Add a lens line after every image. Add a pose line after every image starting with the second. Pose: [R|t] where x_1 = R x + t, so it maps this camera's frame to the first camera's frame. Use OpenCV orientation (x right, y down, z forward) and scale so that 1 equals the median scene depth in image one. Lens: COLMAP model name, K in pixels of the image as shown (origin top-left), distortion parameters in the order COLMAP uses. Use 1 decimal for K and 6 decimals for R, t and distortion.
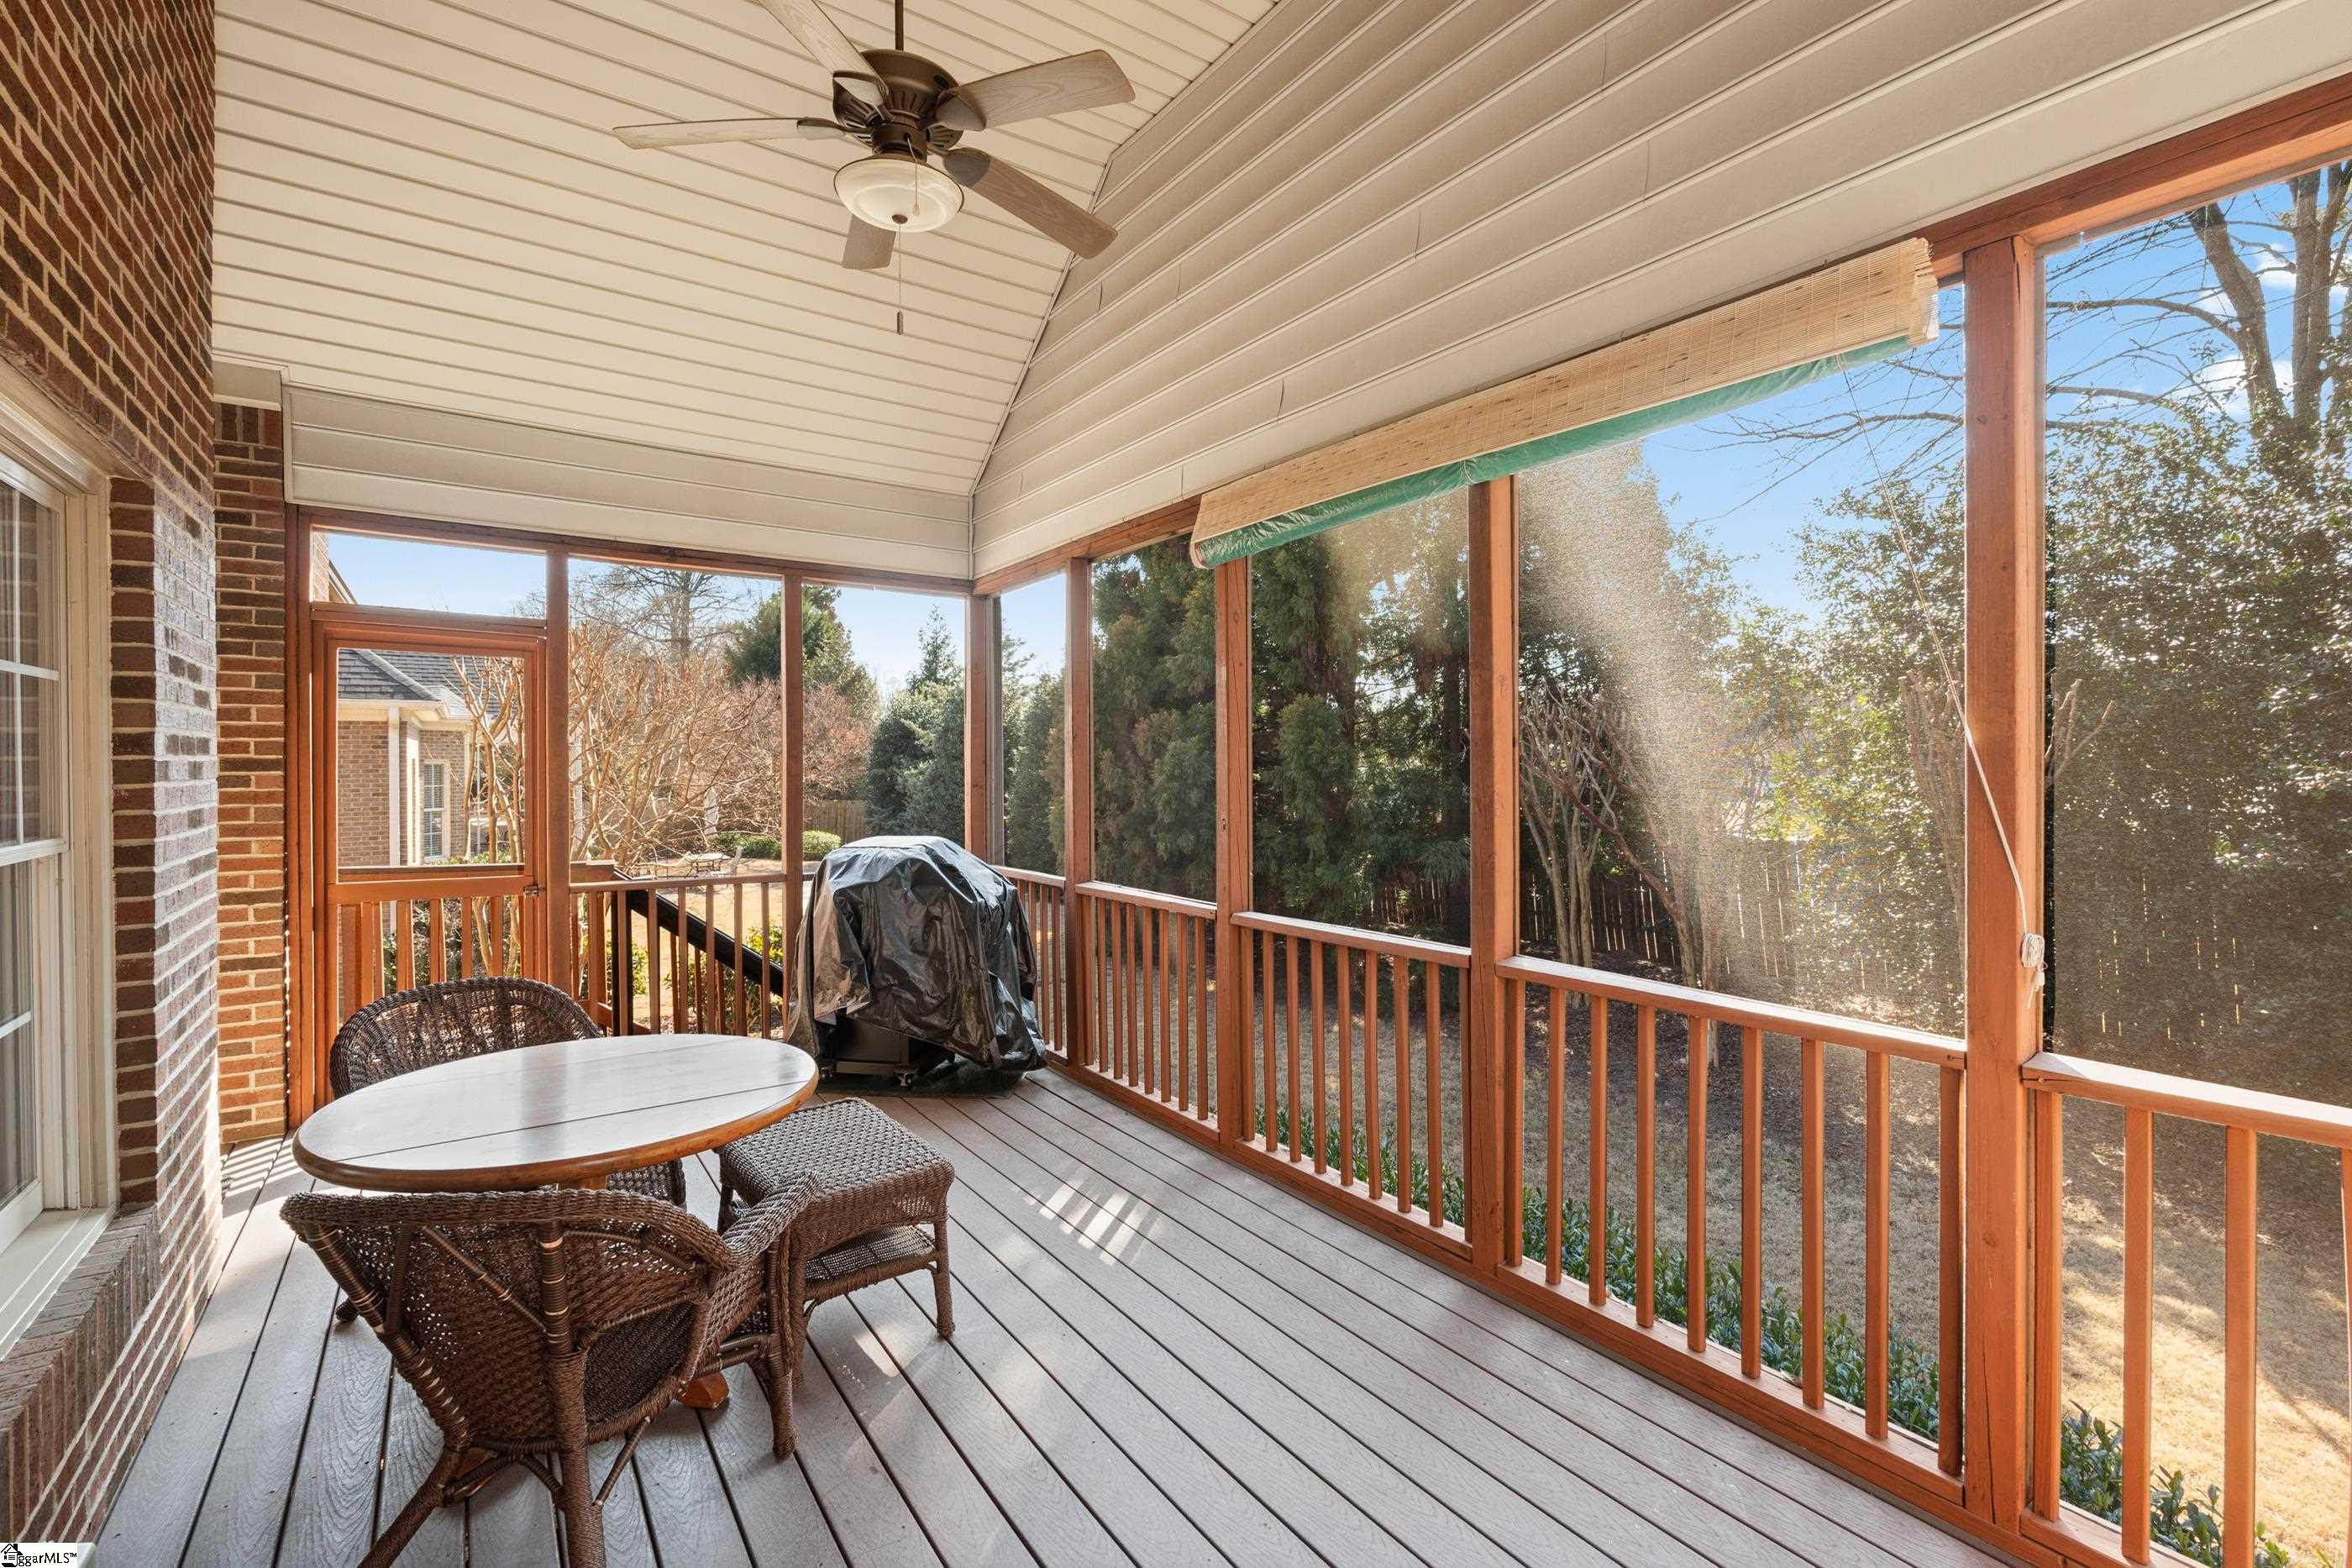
lens RADIAL K [[1030.8, 0, 1175.0], [0, 1030.8, 770.2], [0, 0, 1]] dist [-0.001787, 0.000139]
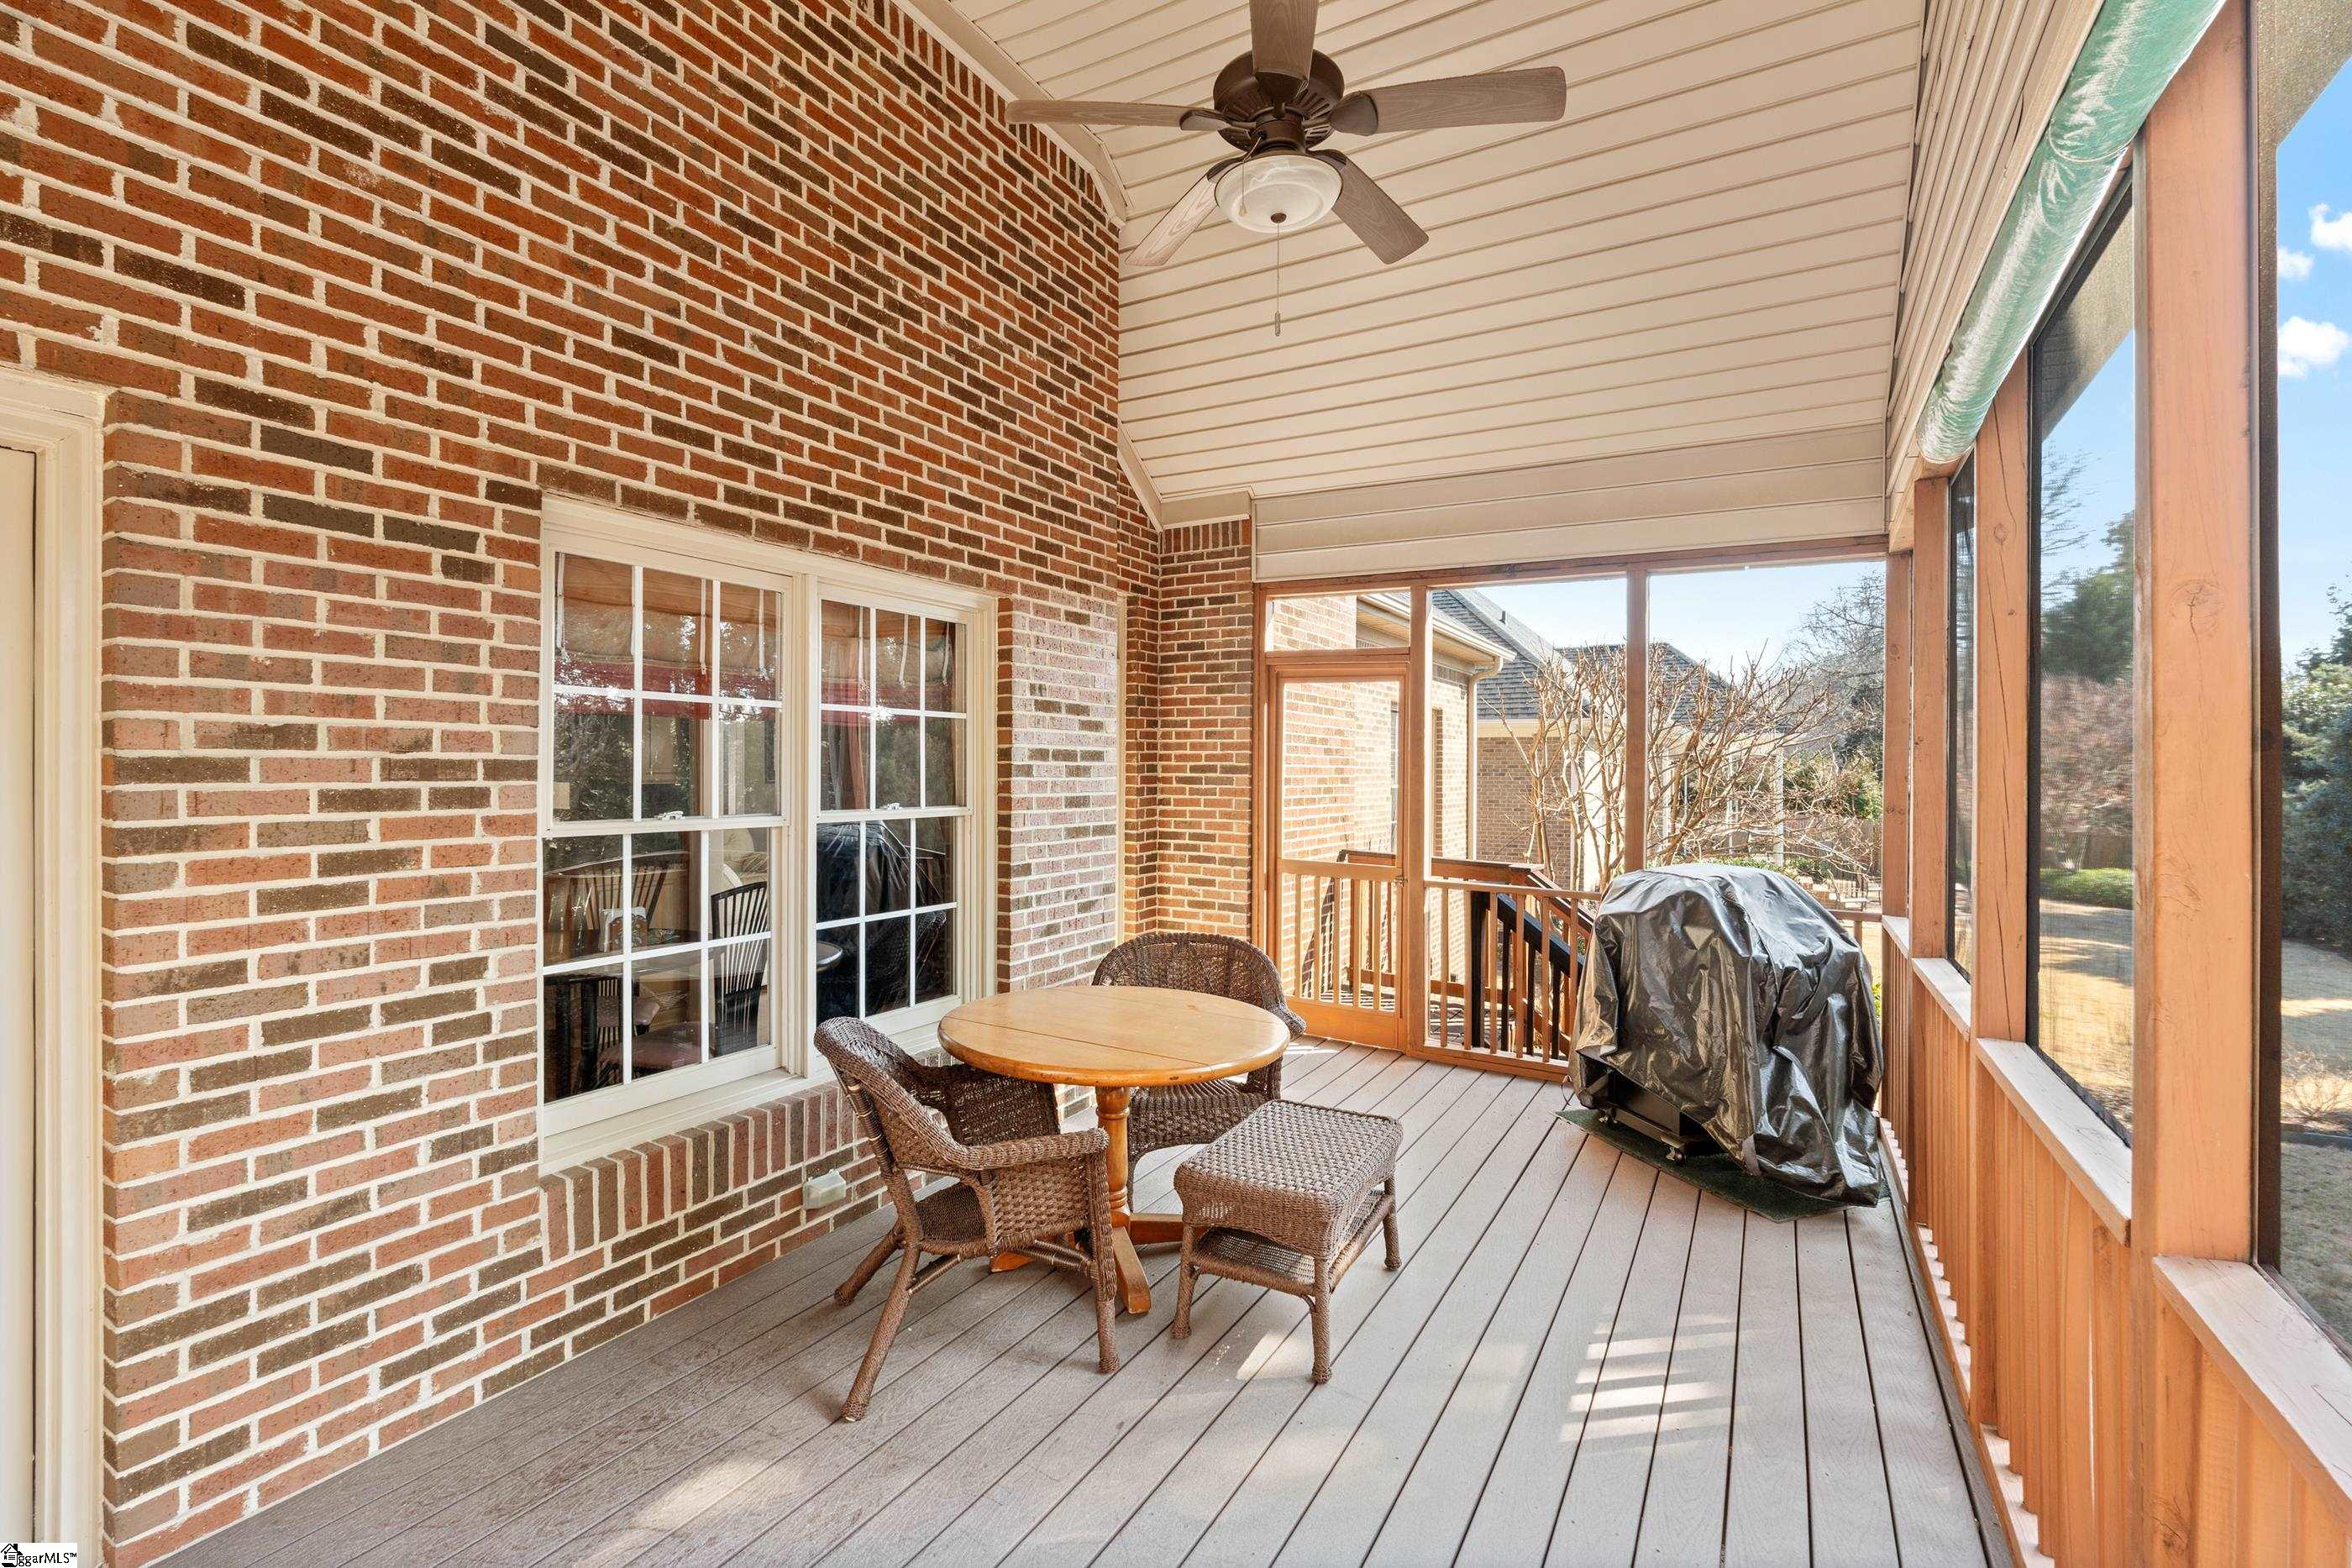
lens RADIAL K [[1031.9, 0, 1176.0], [0, 1031.9, 784.0], [0, 0, 1]] dist [-0.000777, -0.000041]
pose [[0.421679, 0.022605, -0.906463, 0.431007], [-0.021872, 0.999652, 0.014754, -0.005364], [0.906481, 0.013605, 0.422027, 0.363797]]
